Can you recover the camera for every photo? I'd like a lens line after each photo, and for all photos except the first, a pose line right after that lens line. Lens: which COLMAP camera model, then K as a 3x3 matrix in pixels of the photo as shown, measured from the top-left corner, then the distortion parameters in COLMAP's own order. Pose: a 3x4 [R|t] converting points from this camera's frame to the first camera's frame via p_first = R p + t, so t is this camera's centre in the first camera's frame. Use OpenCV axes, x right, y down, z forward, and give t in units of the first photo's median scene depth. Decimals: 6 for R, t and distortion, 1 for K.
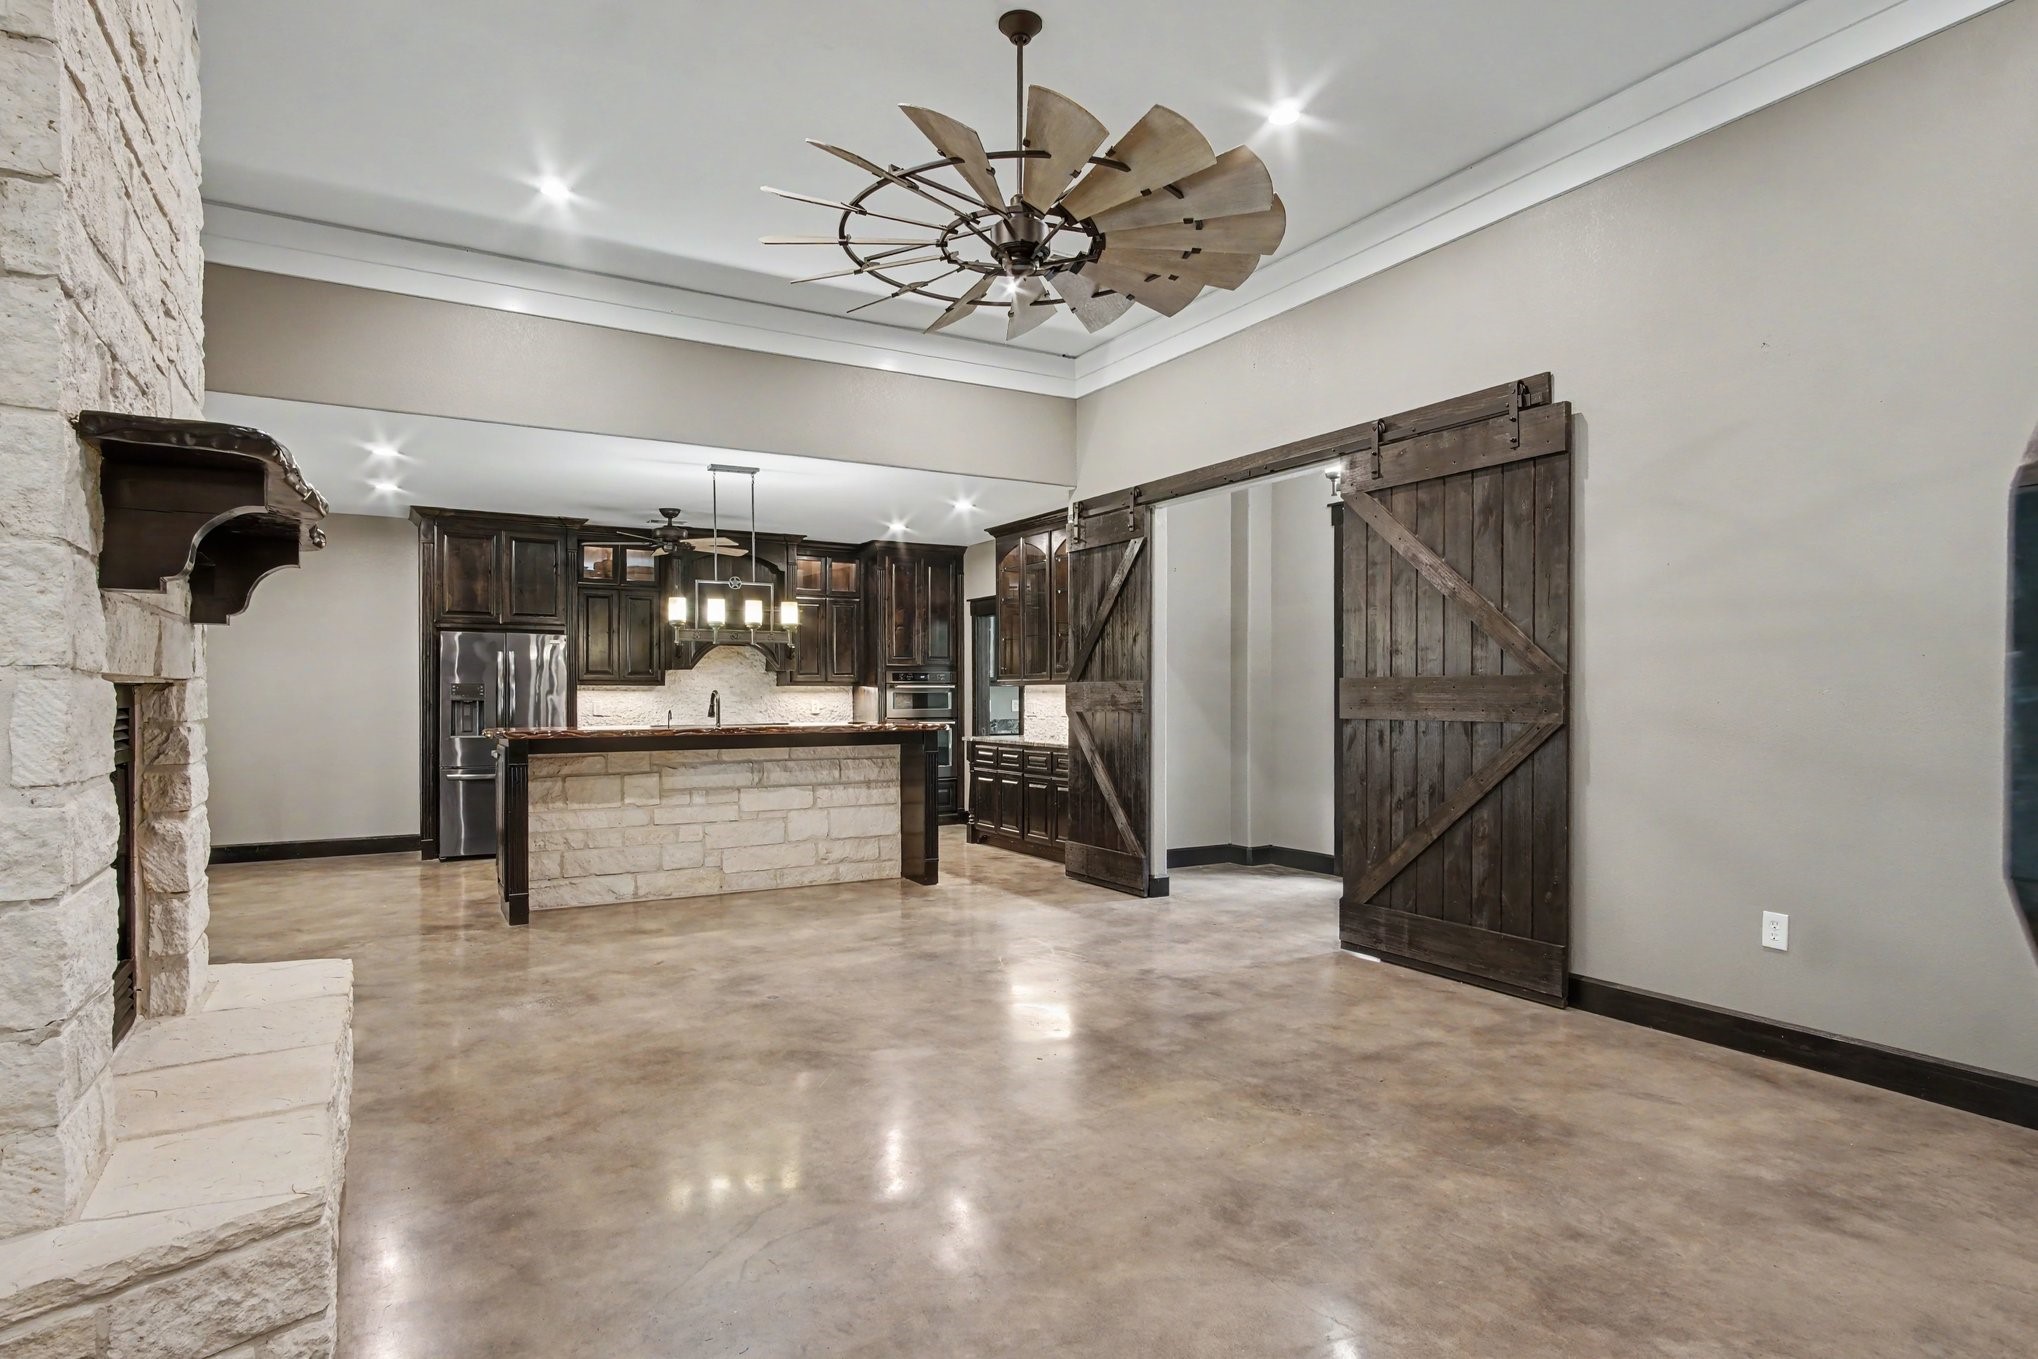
lens RADIAL K [[1095.1, 0, 1021.3], [0, 1095.1, 688.4], [0, 0, 1]] dist [-0.004320, 0.010885]
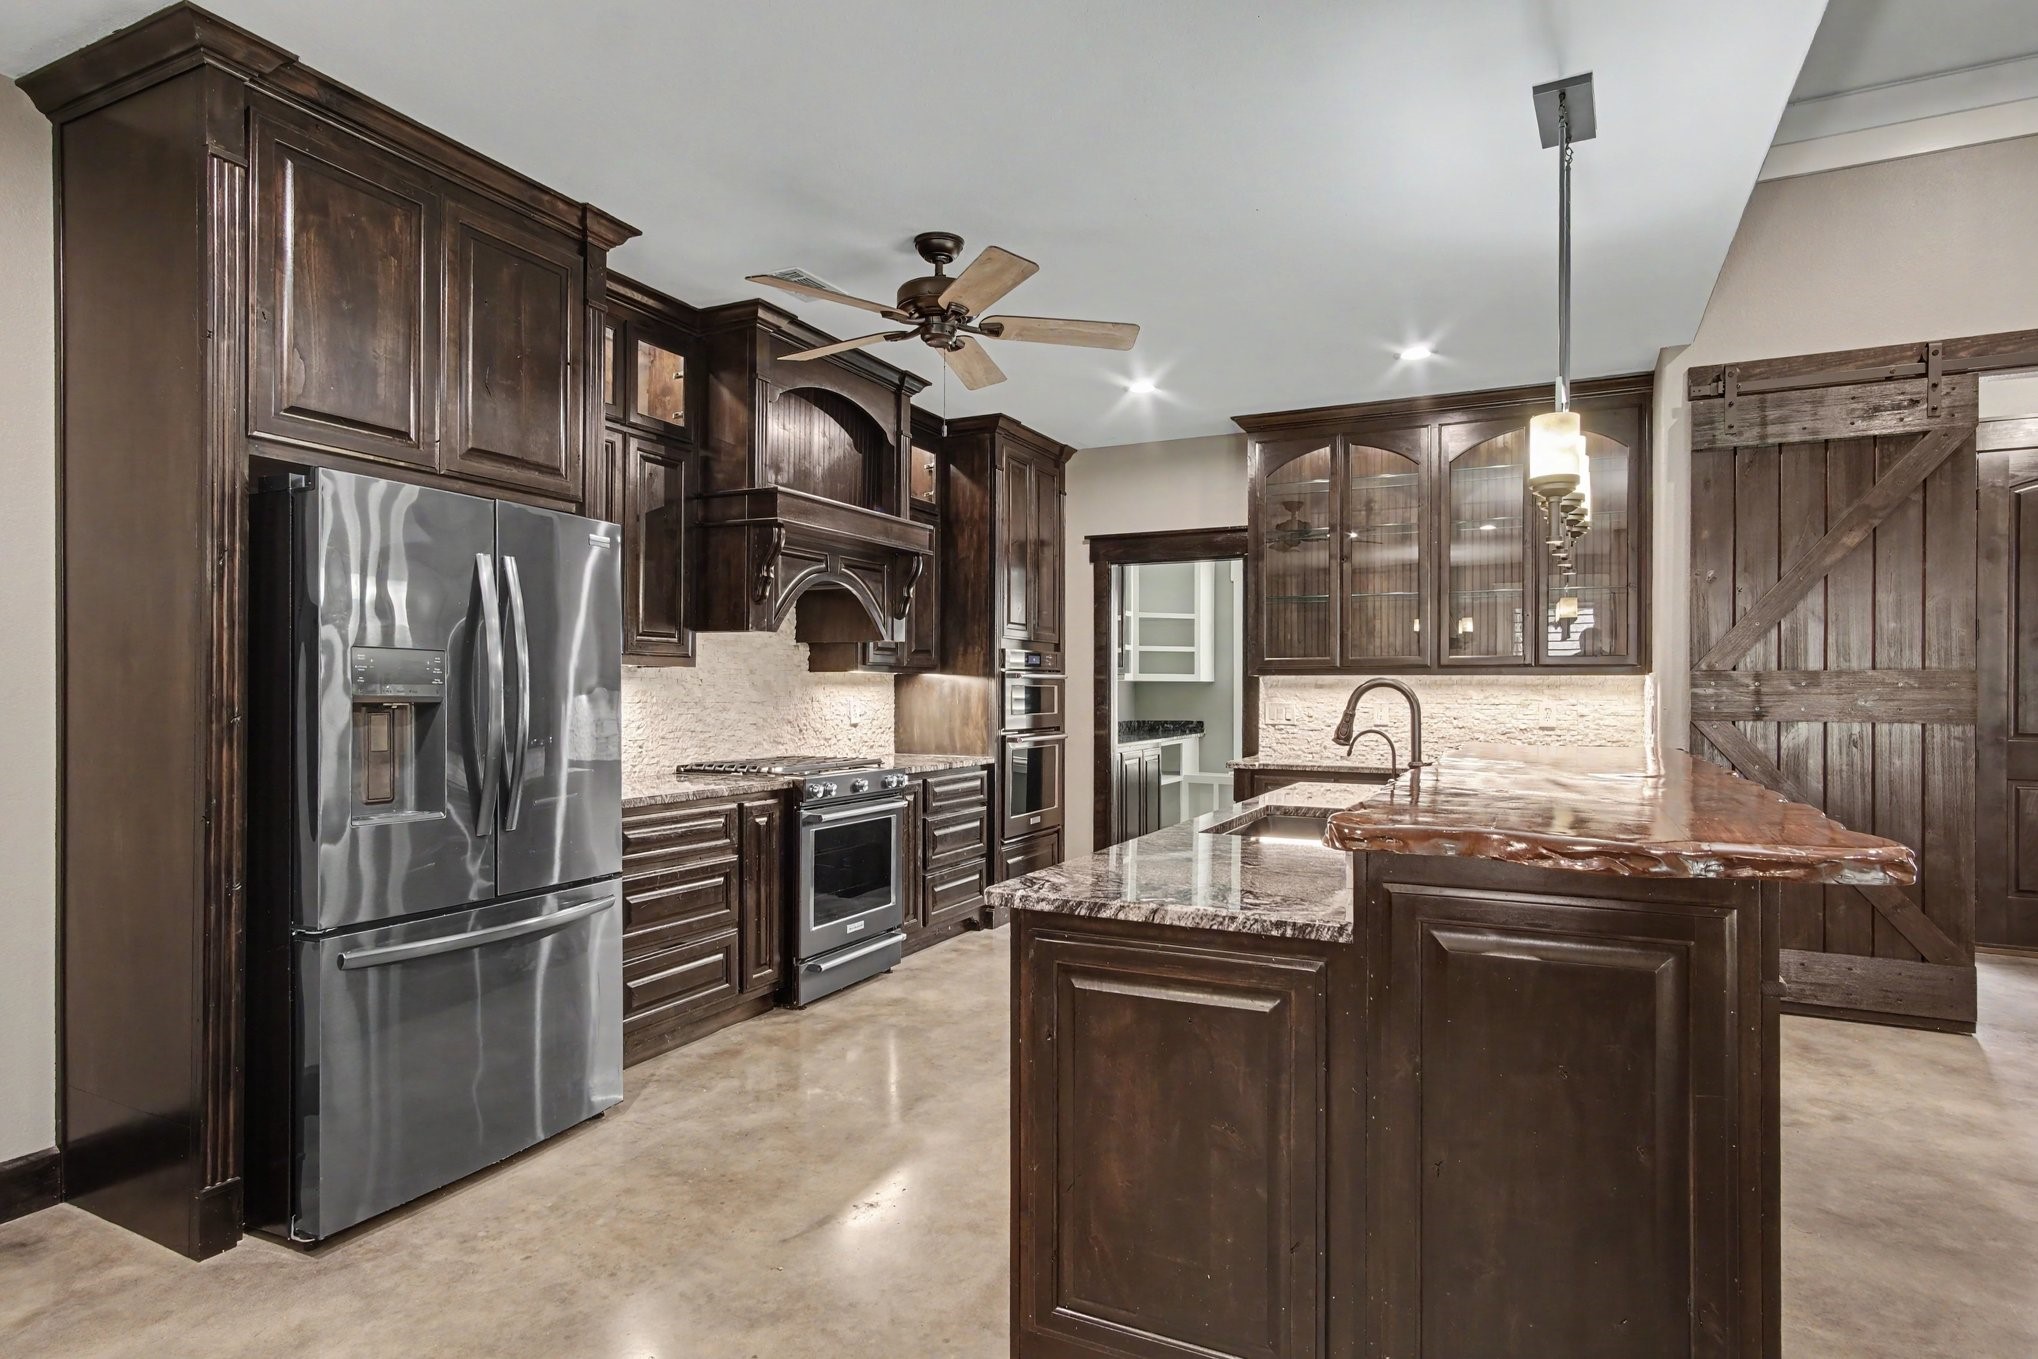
lens RADIAL K [[1095.1, 0, 1023.5], [0, 1095.1, 691.9], [0, 0, 1]] dist [-0.004320, 0.010885]
pose [[0.834520, 0.004603, 0.550959, -0.646501], [-0.007848, 0.999963, 0.003533, 0.007406], [-0.550922, -0.007272, 0.834525, 0.789474]]
